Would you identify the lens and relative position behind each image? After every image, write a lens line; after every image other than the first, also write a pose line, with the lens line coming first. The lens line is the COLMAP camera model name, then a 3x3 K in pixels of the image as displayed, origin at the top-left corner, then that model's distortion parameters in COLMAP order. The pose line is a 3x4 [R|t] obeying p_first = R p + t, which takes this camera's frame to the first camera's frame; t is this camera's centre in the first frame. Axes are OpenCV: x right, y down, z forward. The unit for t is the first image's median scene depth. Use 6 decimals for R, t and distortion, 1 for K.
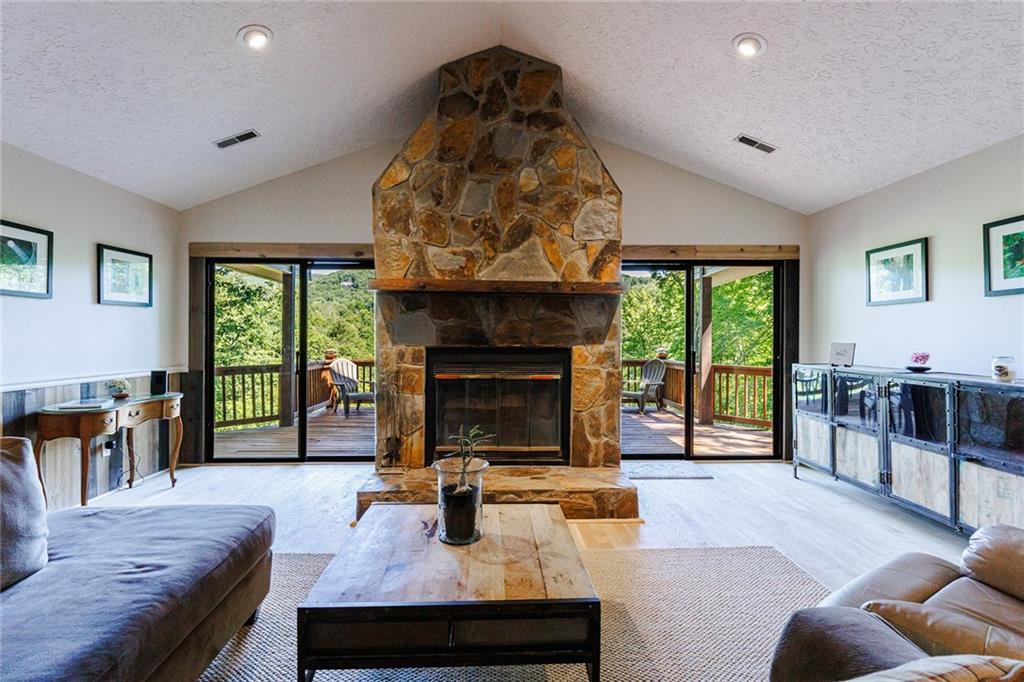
lens RADIAL K [[488.4, 0, 516.0], [0, 488.4, 339.7], [0, 0, 1]] dist [-0.008441, -0.001799]
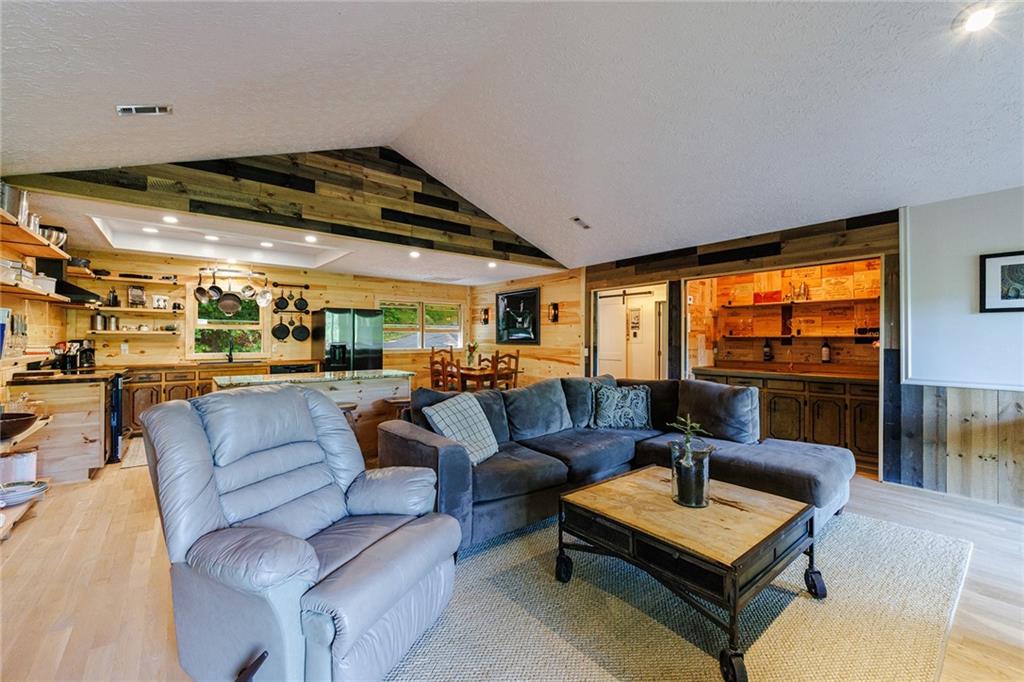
lens RADIAL K [[419.9, 0, 514.2], [0, 419.9, 334.7], [0, 0, 1]] dist [-0.008070, -0.001535]
pose [[-0.804266, -0.012311, -0.594143, 0.464569], [-0.010119, 0.999924, -0.007022, -0.011416], [0.594184, 0.000364, -0.804329, 0.813666]]
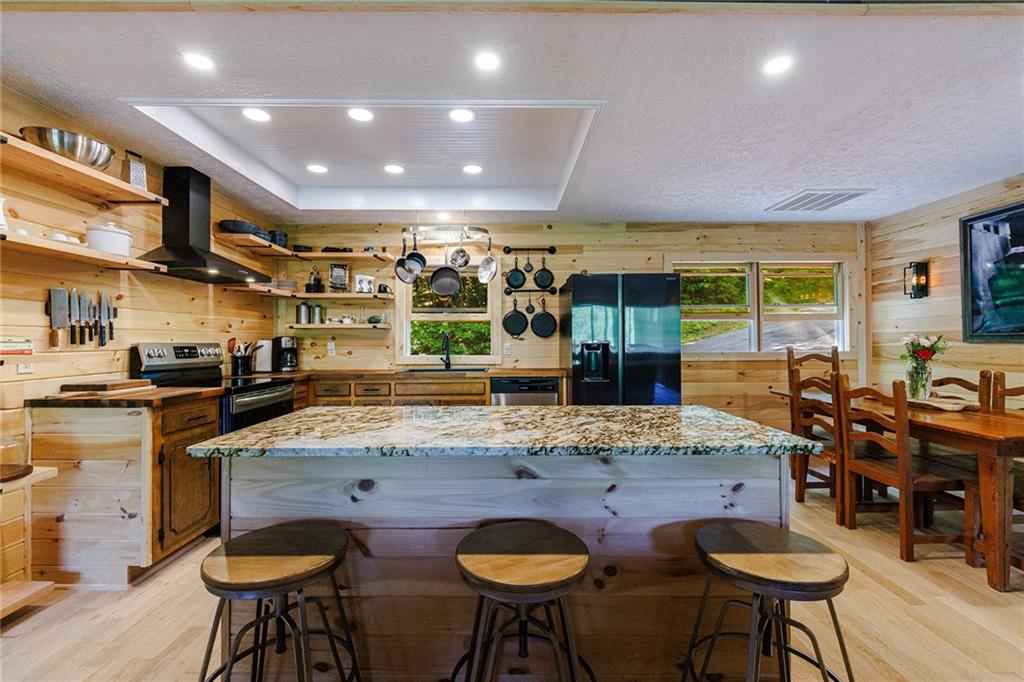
lens RADIAL K [[437.7, 0, 508.9], [0, 437.7, 337.4], [0, 0, 1]] dist [-0.003340, -0.001608]
pose [[-0.999443, -0.000395, 0.033366, 0.182235], [-0.000576, 0.999985, -0.005422, 0.018041], [-0.033363, -0.005438, -0.999429, -0.033441]]
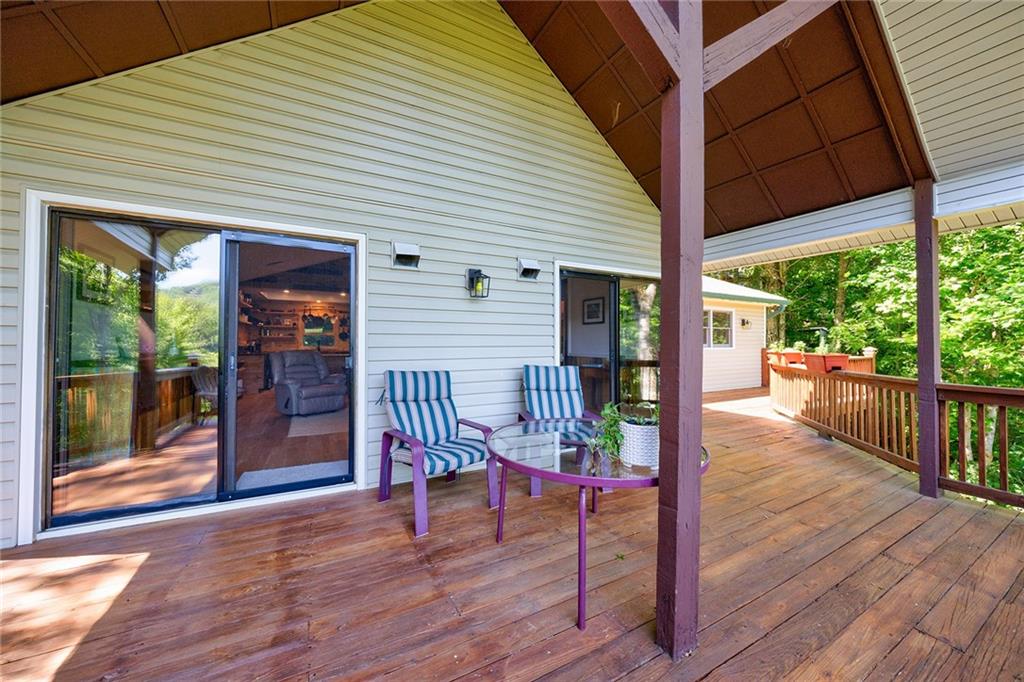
lens RADIAL K [[373.6, 0, 512.8], [0, 373.6, 336.6], [0, 0, 1]] dist [0.004779, -0.000172]
pose [[-0.906258, -0.006125, -0.422680, 0.241281], [-0.003181, 0.999966, -0.007671, -0.000685], [0.422712, -0.005607, -0.906247, 2.207732]]
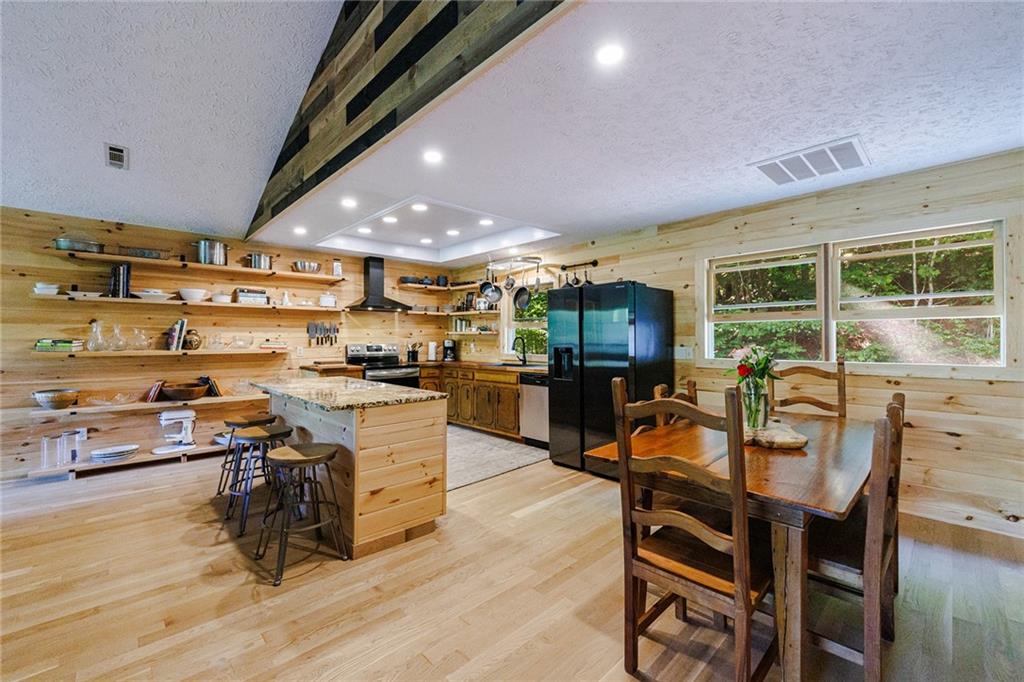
lens RADIAL K [[417.5, 0, 504.4], [0, 417.5, 340.1], [0, 0, 1]] dist [-0.007892, 0.000944]
pose [[-0.654287, -0.004354, 0.756234, -0.675050], [0.002026, 0.999970, 0.007510, -0.001055], [-0.756244, 0.006446, -0.654258, -0.178179]]
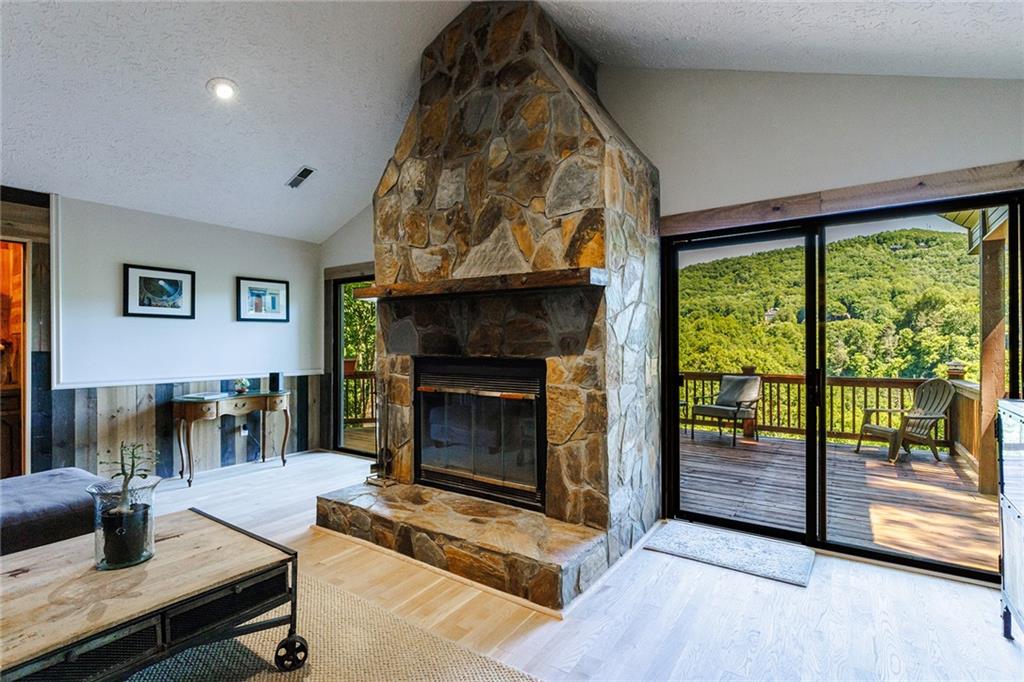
lens RADIAL K [[488.4, 0, 497.7], [0, 488.4, 346.2], [0, 0, 1]] dist [-0.008441, -0.001799]
pose [[0.797086, -0.001481, -0.603864, 0.516235], [0.000625, 0.999998, -0.001628, -0.002964], [0.603865, 0.000920, 0.797086, 0.351020]]
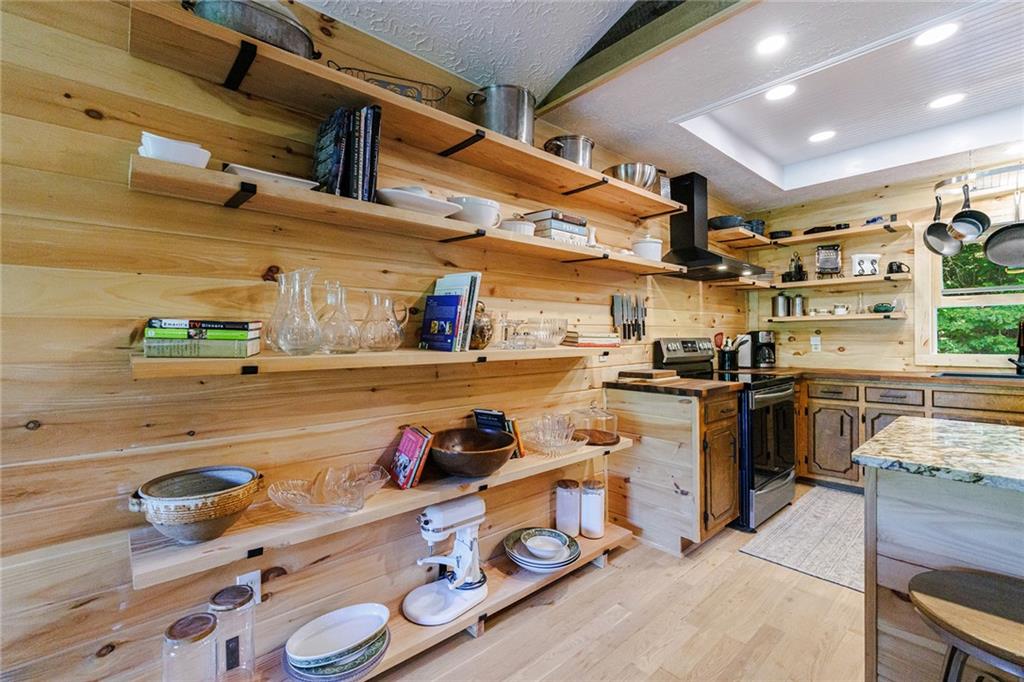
lens RADIAL K [[441.9, 0, 512.9], [0, 441.9, 339.2], [0, 0, 1]] dist [0.001913, -0.003070]
pose [[-0.634869, 0.001055, 0.772619, 0.348997], [0.008950, 0.999942, 0.005989, 0.018435], [-0.772568, 0.010717, -0.634842, 0.010254]]
